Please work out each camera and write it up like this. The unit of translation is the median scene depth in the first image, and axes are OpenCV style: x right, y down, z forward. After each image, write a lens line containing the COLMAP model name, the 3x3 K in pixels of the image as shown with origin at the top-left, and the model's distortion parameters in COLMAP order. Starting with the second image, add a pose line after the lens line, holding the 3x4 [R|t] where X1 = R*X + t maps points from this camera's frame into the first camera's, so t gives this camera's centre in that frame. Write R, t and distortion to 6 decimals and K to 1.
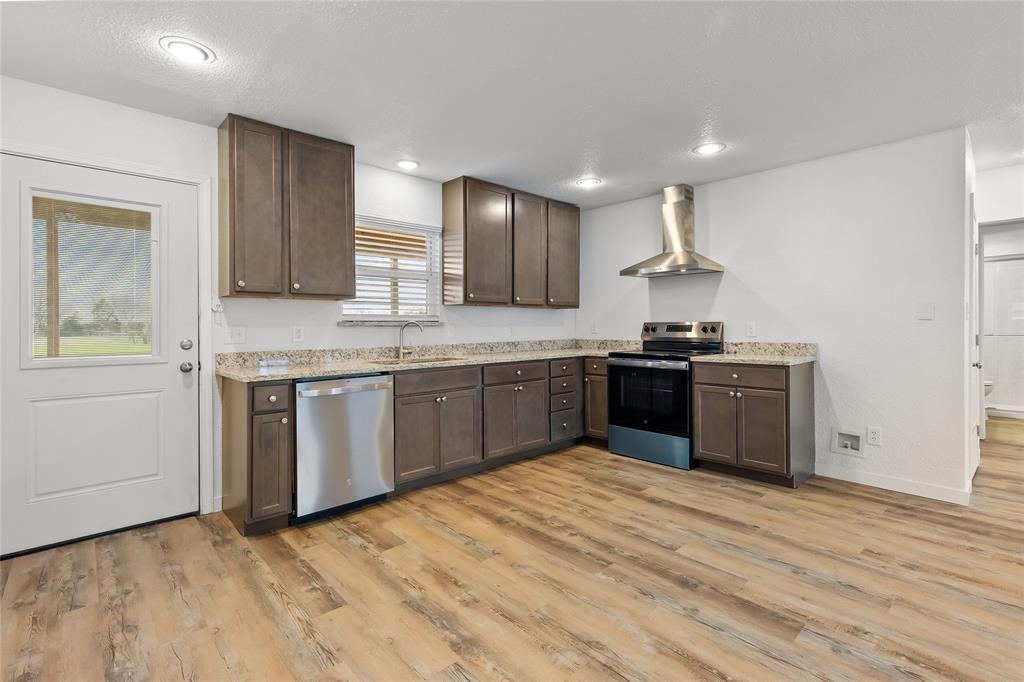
lens RADIAL K [[472.4, 0, 514.1], [0, 472.4, 325.4], [0, 0, 1]] dist [0.004095, -0.000414]
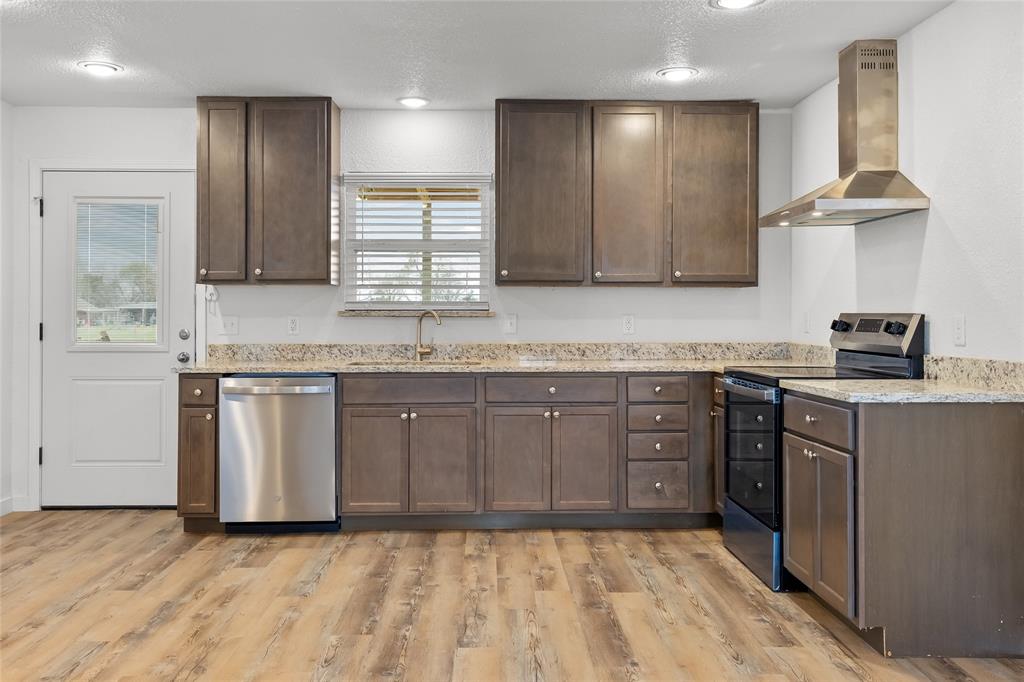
lens RADIAL K [[881.2, 0, 507.8], [0, 881.2, 304.6], [0, 0, 1]] dist [-0.001033, 0.007163]
pose [[0.752602, -0.000384, -0.658475, 0.915517], [-0.003621, 0.999982, -0.004721, -0.013753], [0.658465, 0.005937, 0.752588, 0.054817]]
